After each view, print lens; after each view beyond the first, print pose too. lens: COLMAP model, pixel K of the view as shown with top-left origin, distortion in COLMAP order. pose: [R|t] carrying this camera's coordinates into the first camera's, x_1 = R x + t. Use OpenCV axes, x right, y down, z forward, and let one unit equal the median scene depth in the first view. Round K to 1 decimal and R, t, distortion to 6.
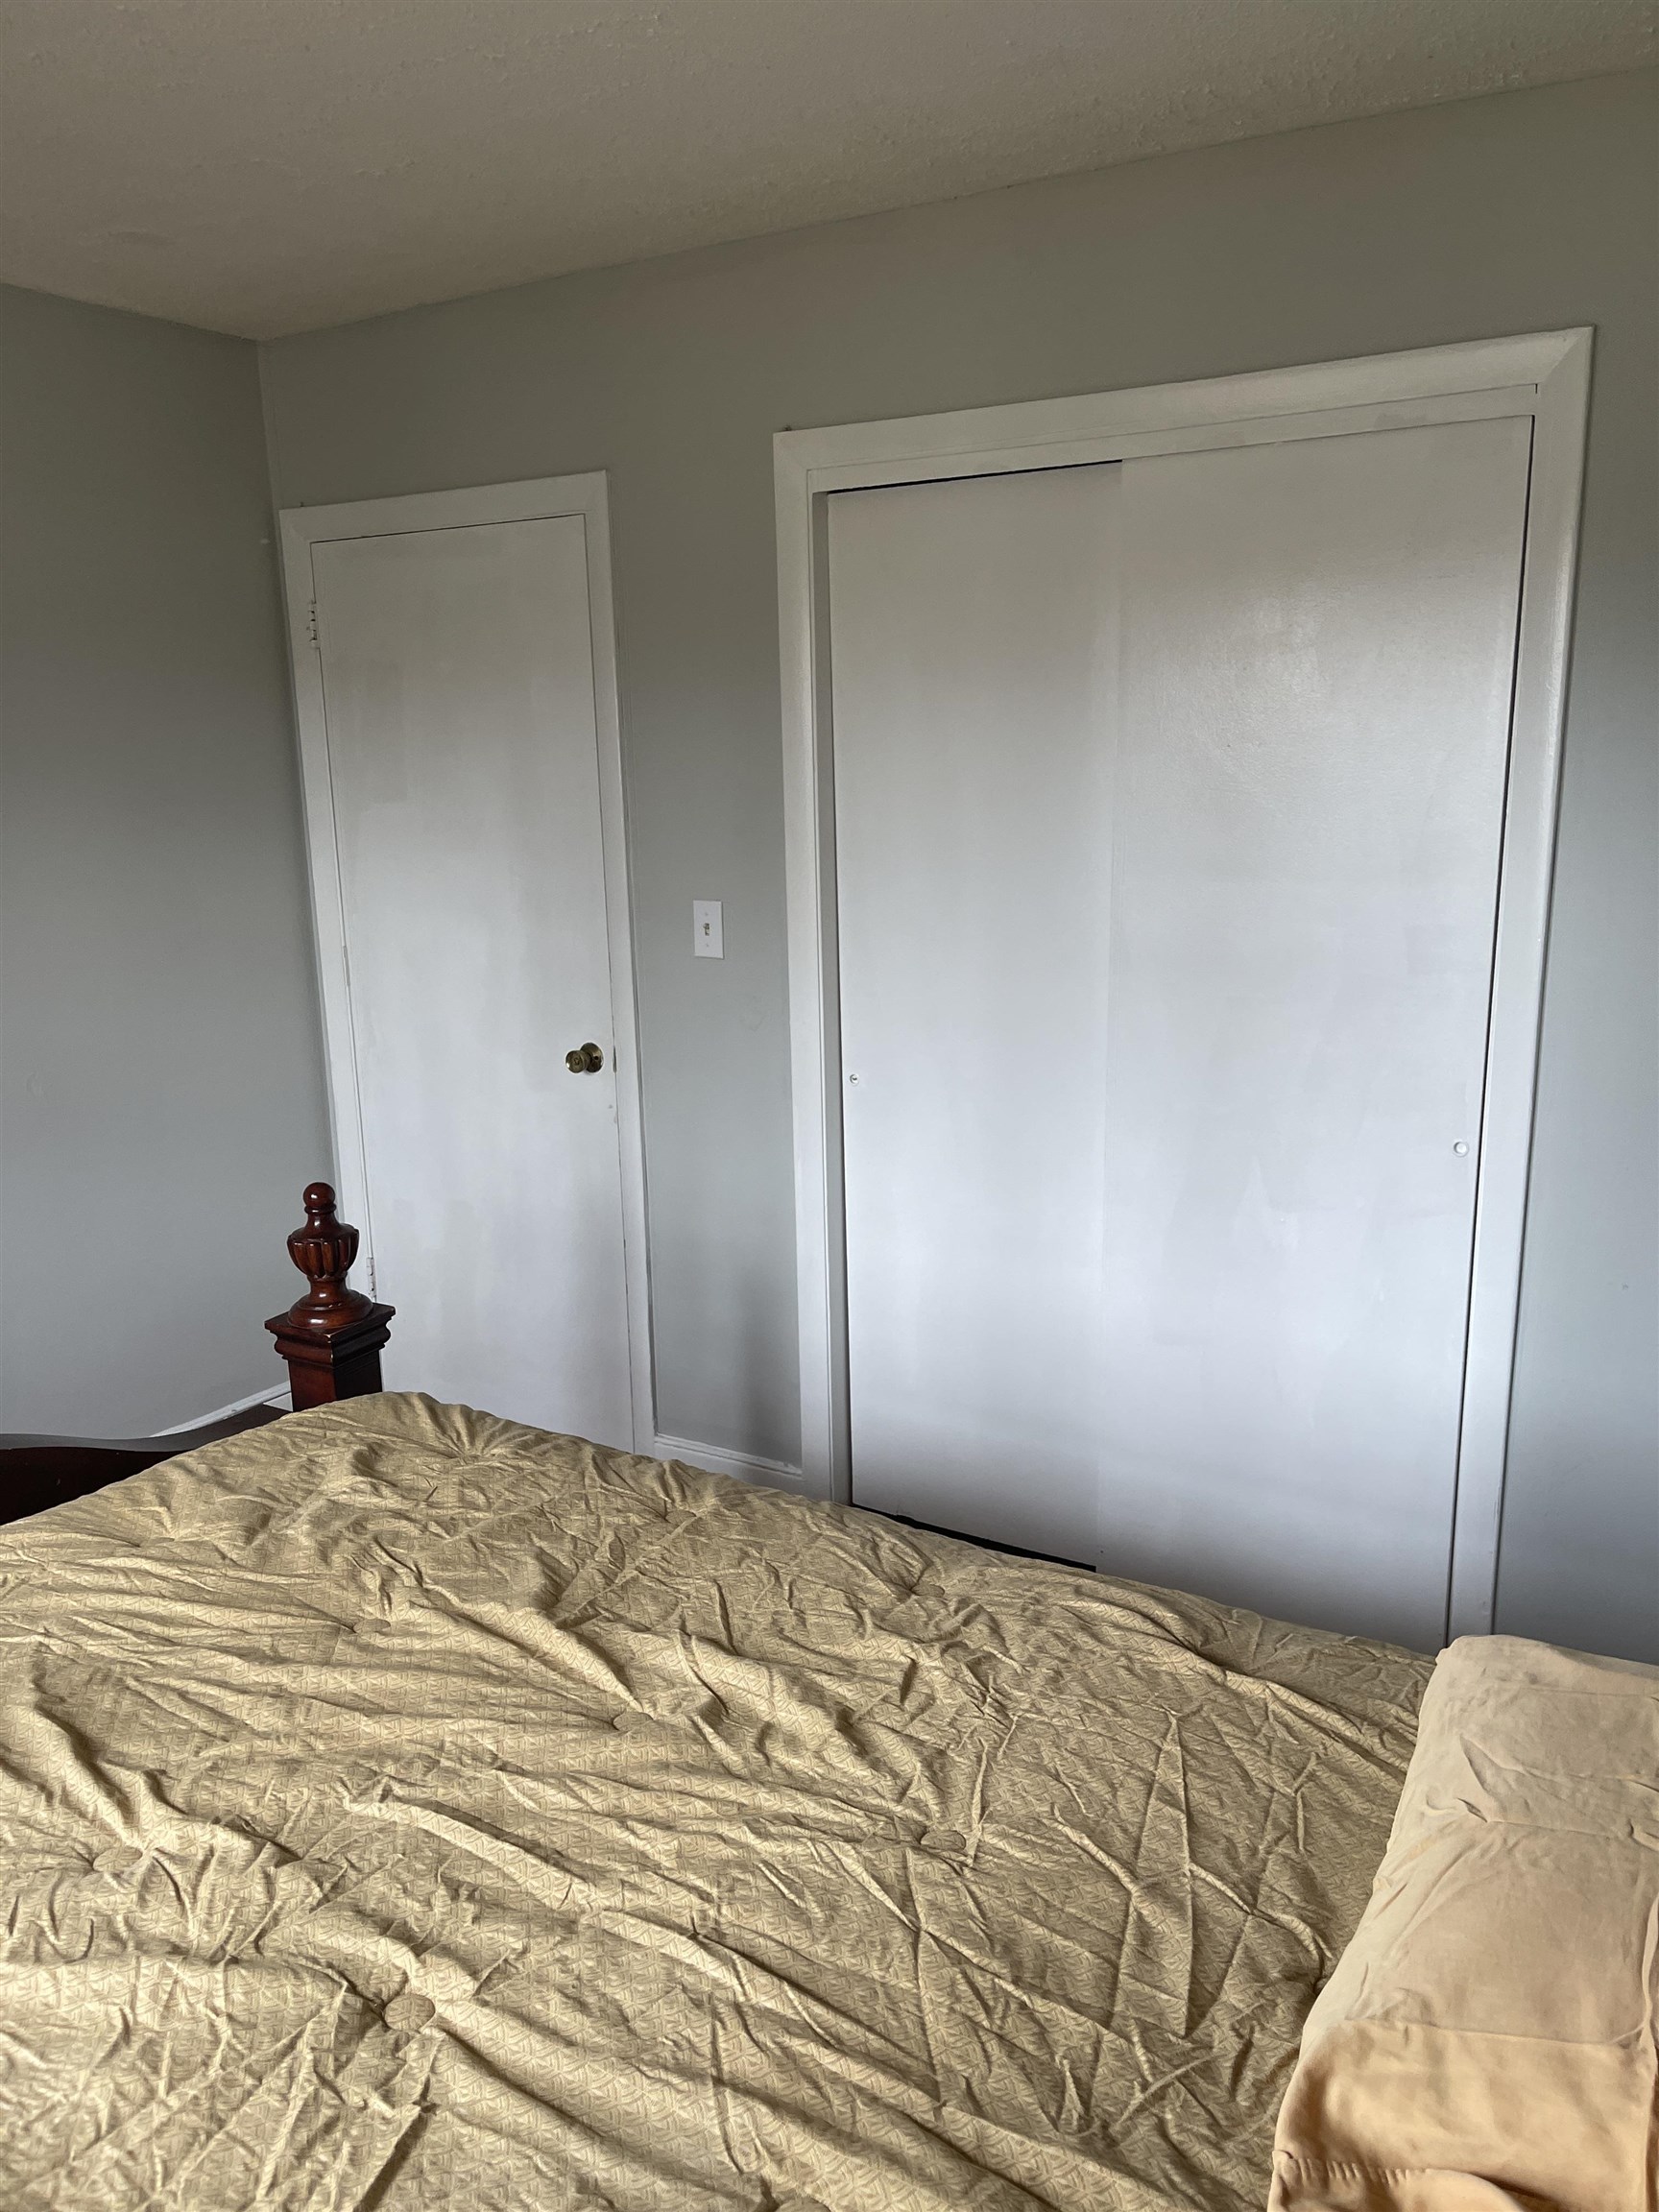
lens RADIAL K [[1636.5, 0, 833.4], [0, 1636.5, 1108.1], [0, 0, 1]] dist [0.056065, -0.081746]
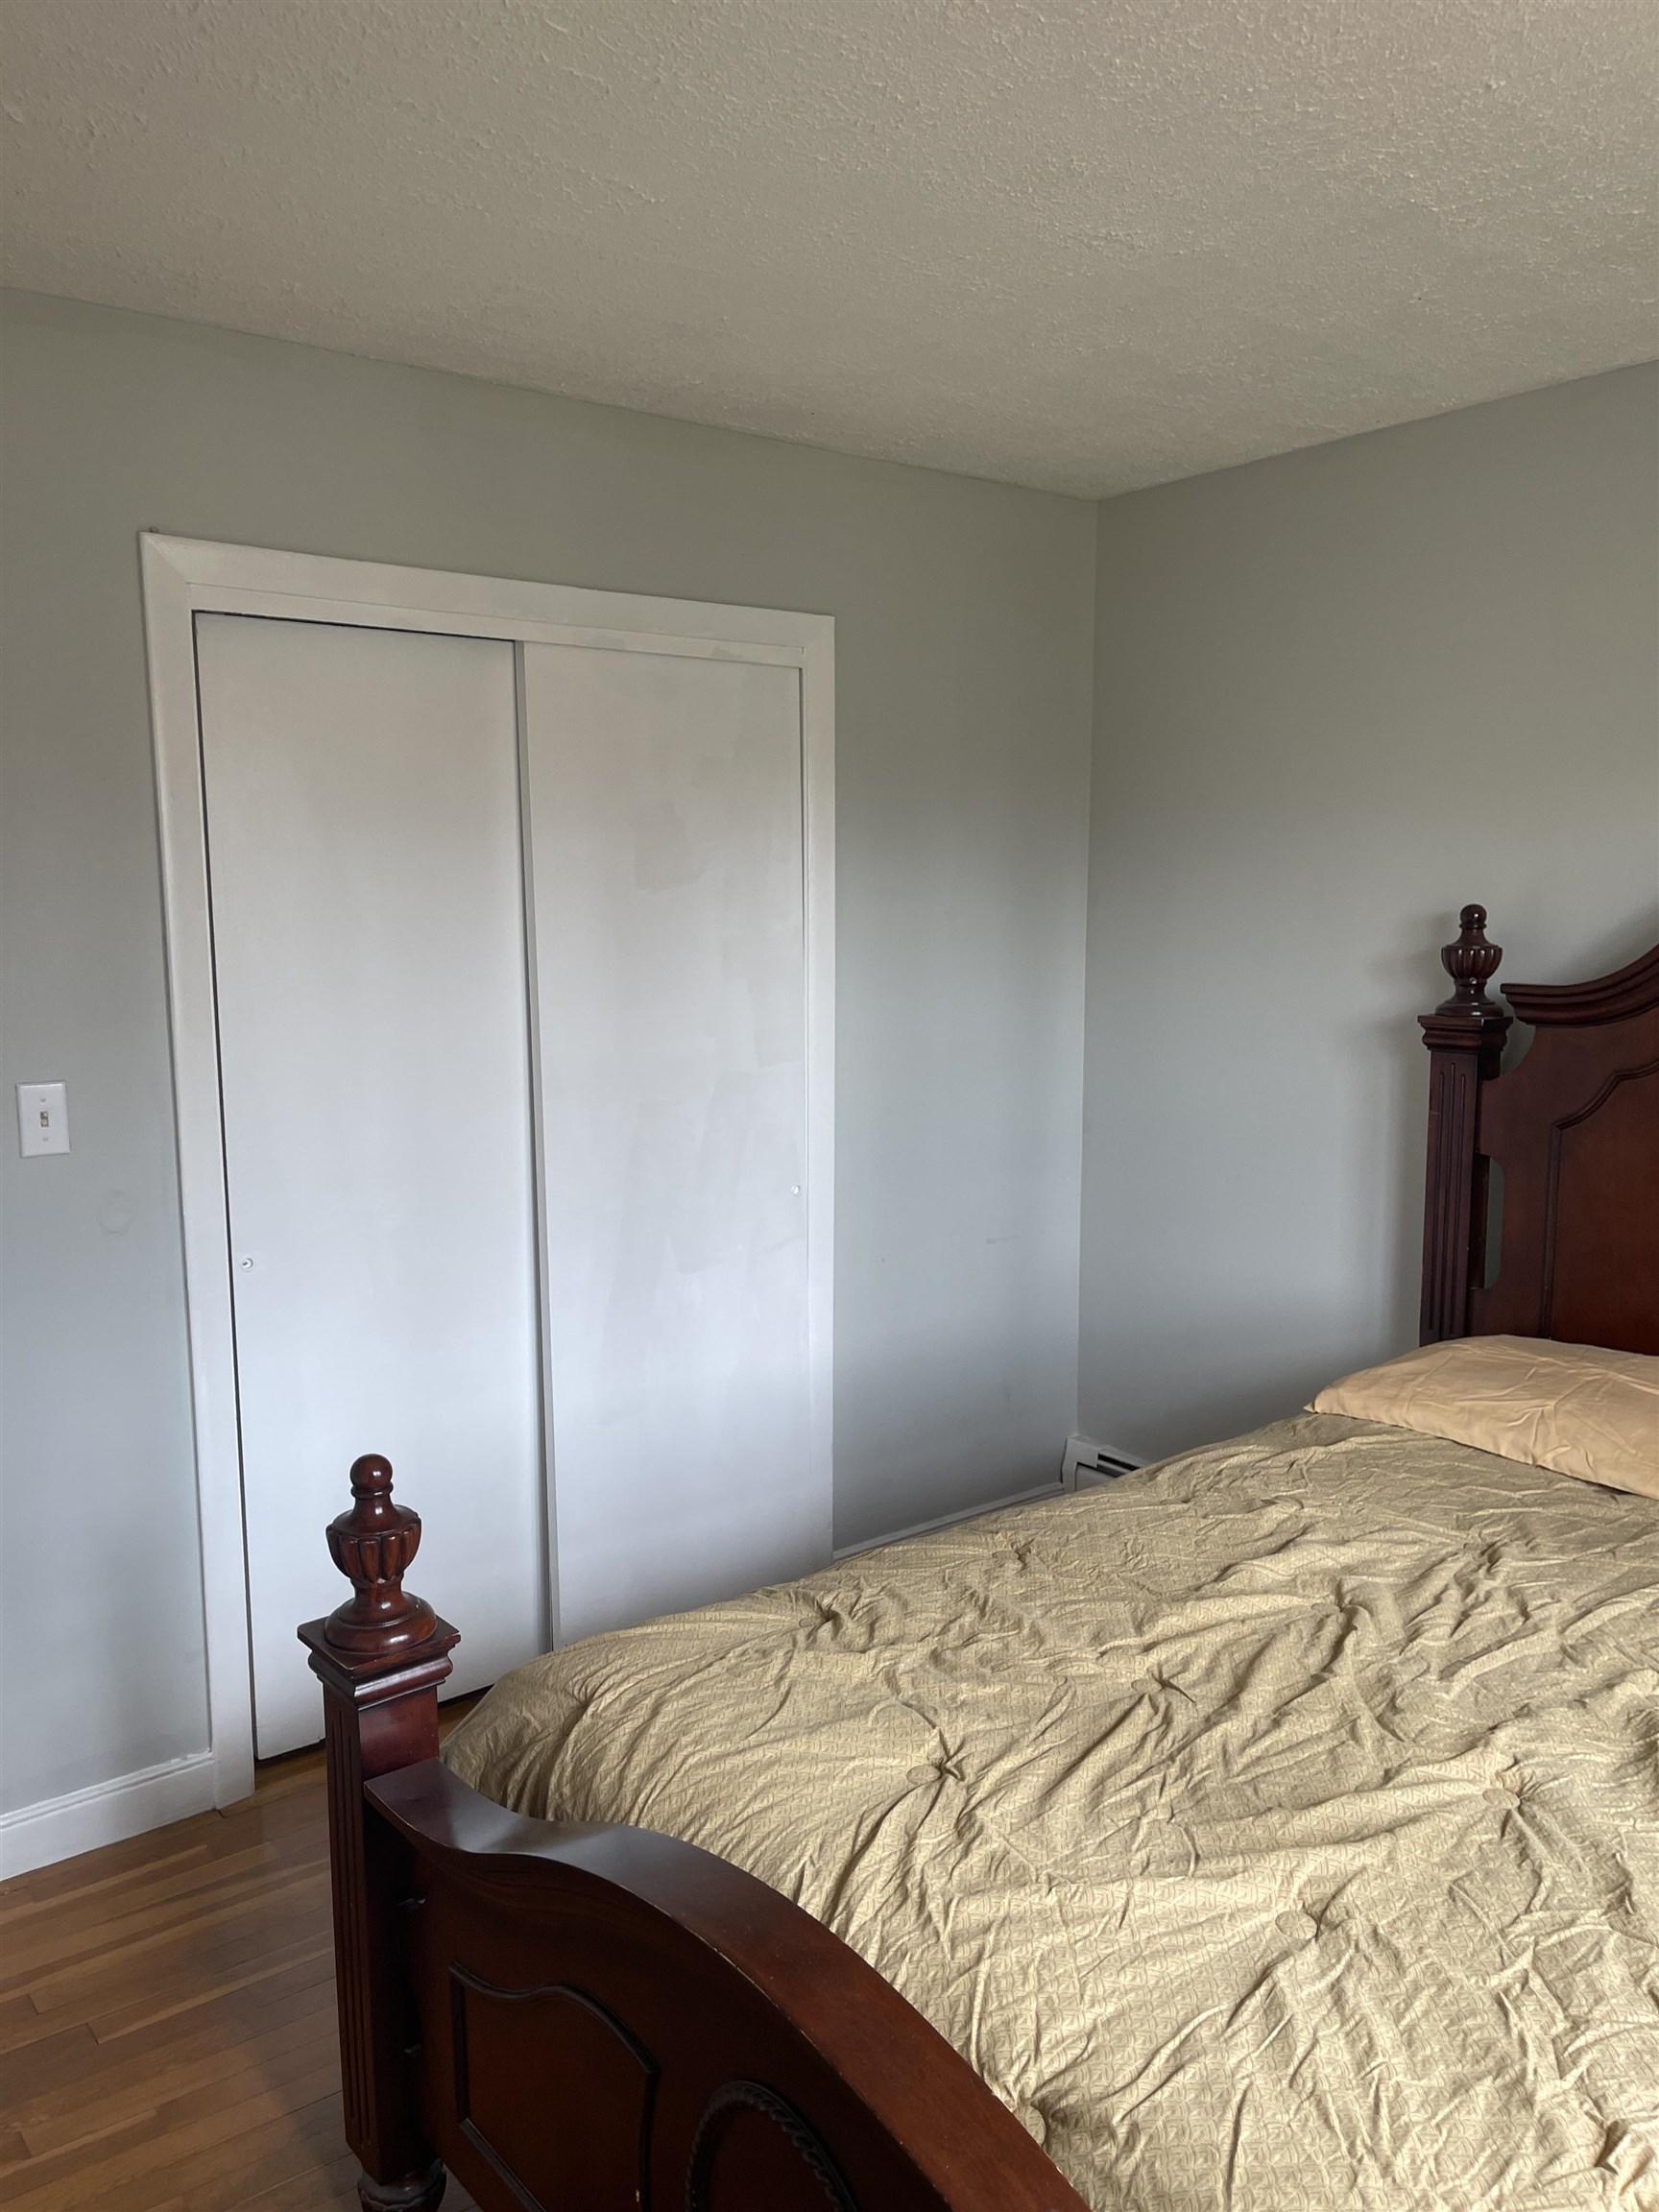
lens RADIAL K [[1636.5, 0, 833.4], [0, 1636.5, 1108.1], [0, 0, 1]] dist [0.056065, -0.081746]
pose [[0.365496, -0.114707, 0.923718, -0.824583], [0.195931, 0.979624, 0.044124, -0.093310], [-0.909958, 0.164858, 0.380523, 0.443118]]
